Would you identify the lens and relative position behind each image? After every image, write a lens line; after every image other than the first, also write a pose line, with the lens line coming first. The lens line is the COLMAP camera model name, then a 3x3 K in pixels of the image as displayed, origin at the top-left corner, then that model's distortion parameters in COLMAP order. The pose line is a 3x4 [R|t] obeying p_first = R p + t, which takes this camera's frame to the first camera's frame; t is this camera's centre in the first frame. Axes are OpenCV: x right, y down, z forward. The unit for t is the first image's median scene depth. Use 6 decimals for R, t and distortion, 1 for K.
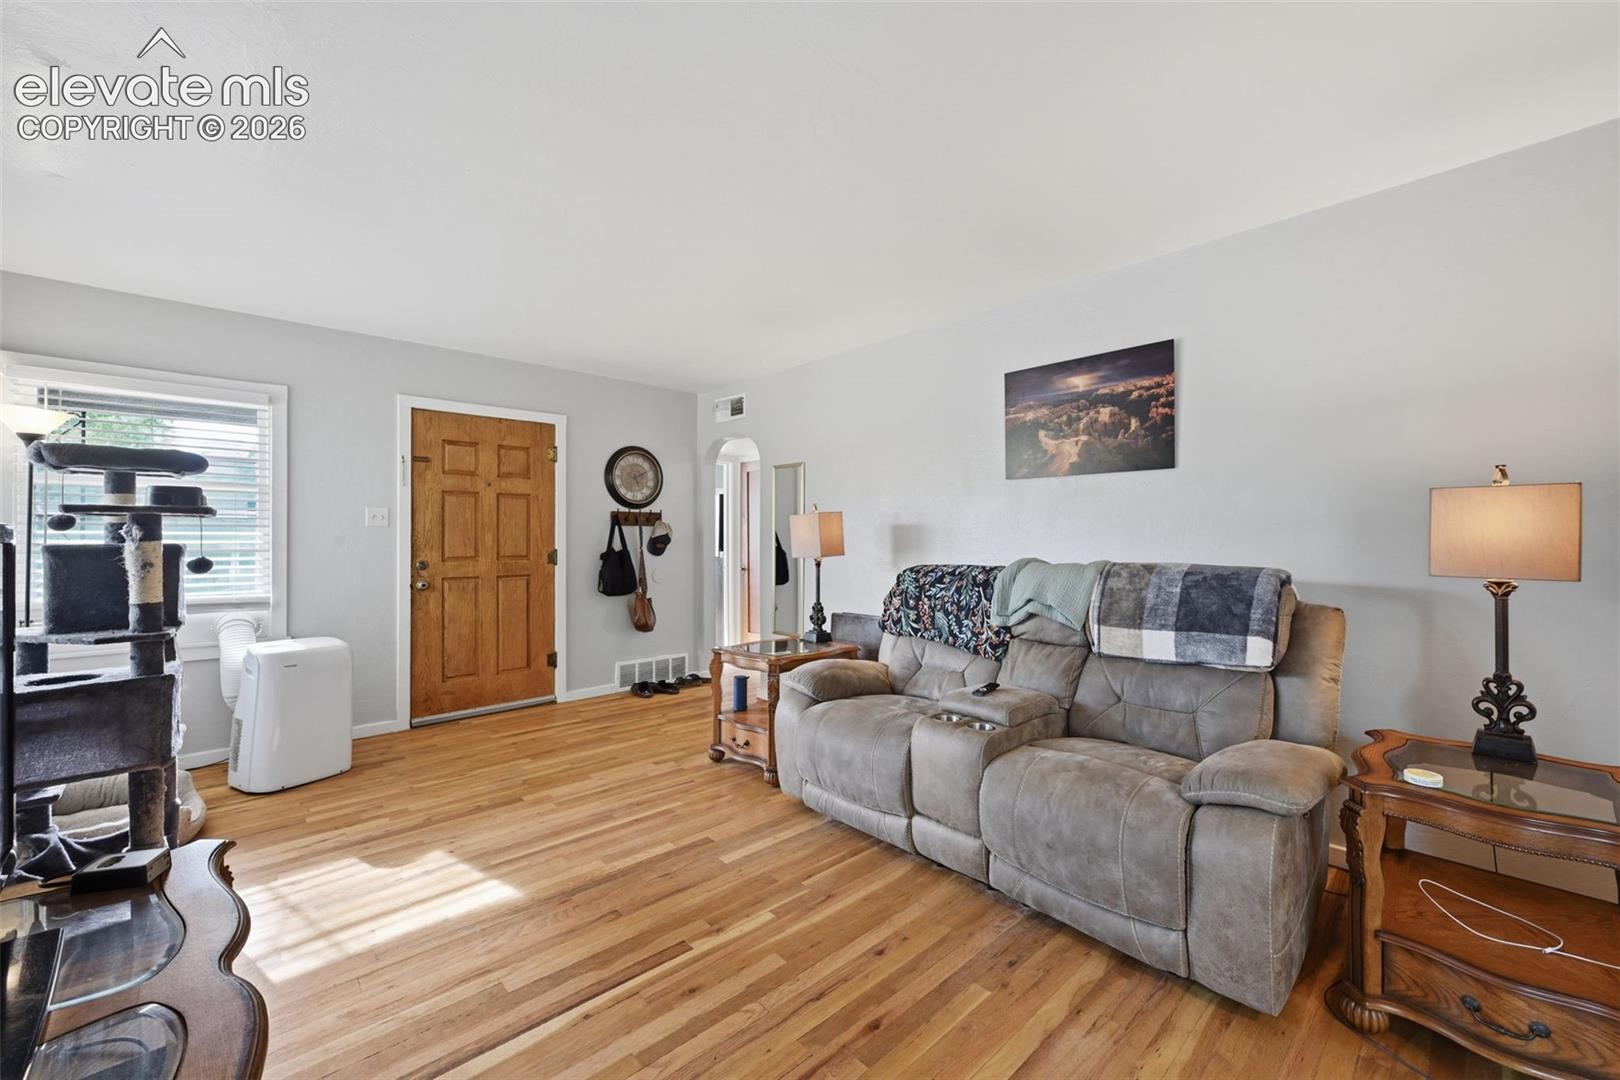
lens RADIAL K [[637.8, 0, 806.9], [0, 637.8, 535.3], [0, 0, 1]] dist [0.000447, 0.000120]
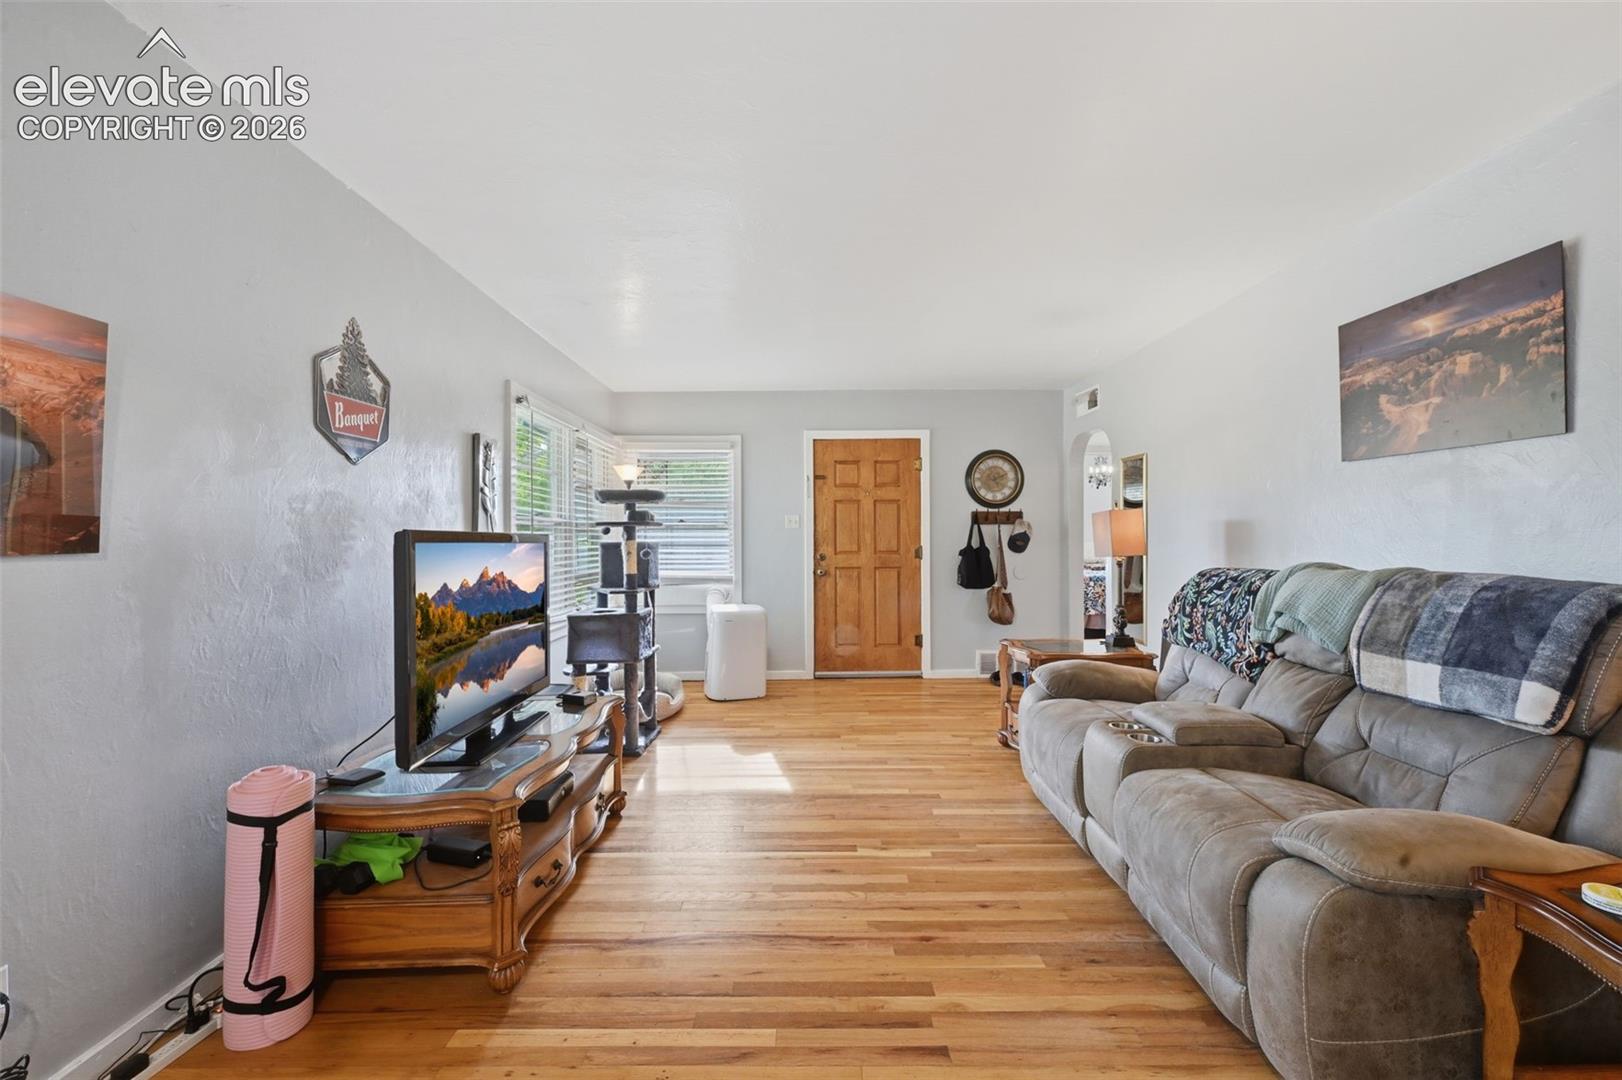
lens RADIAL K [[663.4, 0, 812.5], [0, 663.4, 534.7], [0, 0, 1]] dist [-0.000125, -0.000044]
pose [[0.739774, -0.003082, -0.672848, 0.418303], [0.007413, 0.999966, 0.003569, -0.006691], [0.672814, -0.007628, 0.739772, -0.042532]]
